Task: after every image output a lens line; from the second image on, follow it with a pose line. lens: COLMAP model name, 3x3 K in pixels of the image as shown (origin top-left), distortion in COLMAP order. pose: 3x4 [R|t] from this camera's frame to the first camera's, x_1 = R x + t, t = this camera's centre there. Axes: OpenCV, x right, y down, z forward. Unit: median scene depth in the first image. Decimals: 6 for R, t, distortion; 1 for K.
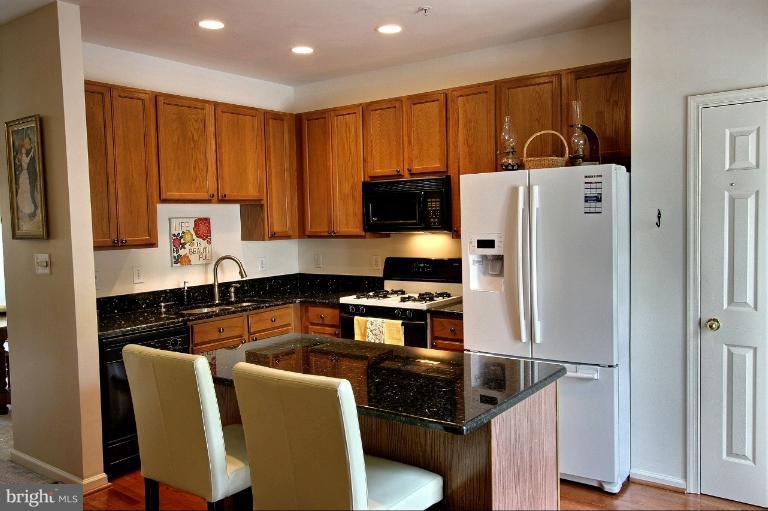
lens RADIAL K [[627.5, 0, 382.1], [0, 627.5, 255.9], [0, 0, 1]] dist [0.022708, 0.000704]
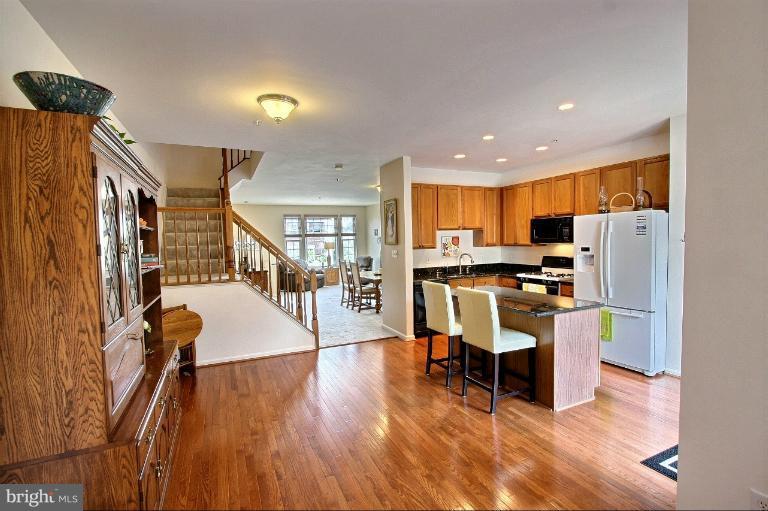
lens RADIAL K [[355.3, 0, 385.8], [0, 355.3, 259.1], [0, 0, 1]] dist [-0.007978, 0.000967]
pose [[0.880311, 0.030984, -0.473385, 0.118676], [-0.027759, 0.999519, 0.013799, 0.012744], [0.473585, 0.000993, 0.880748, -0.289204]]
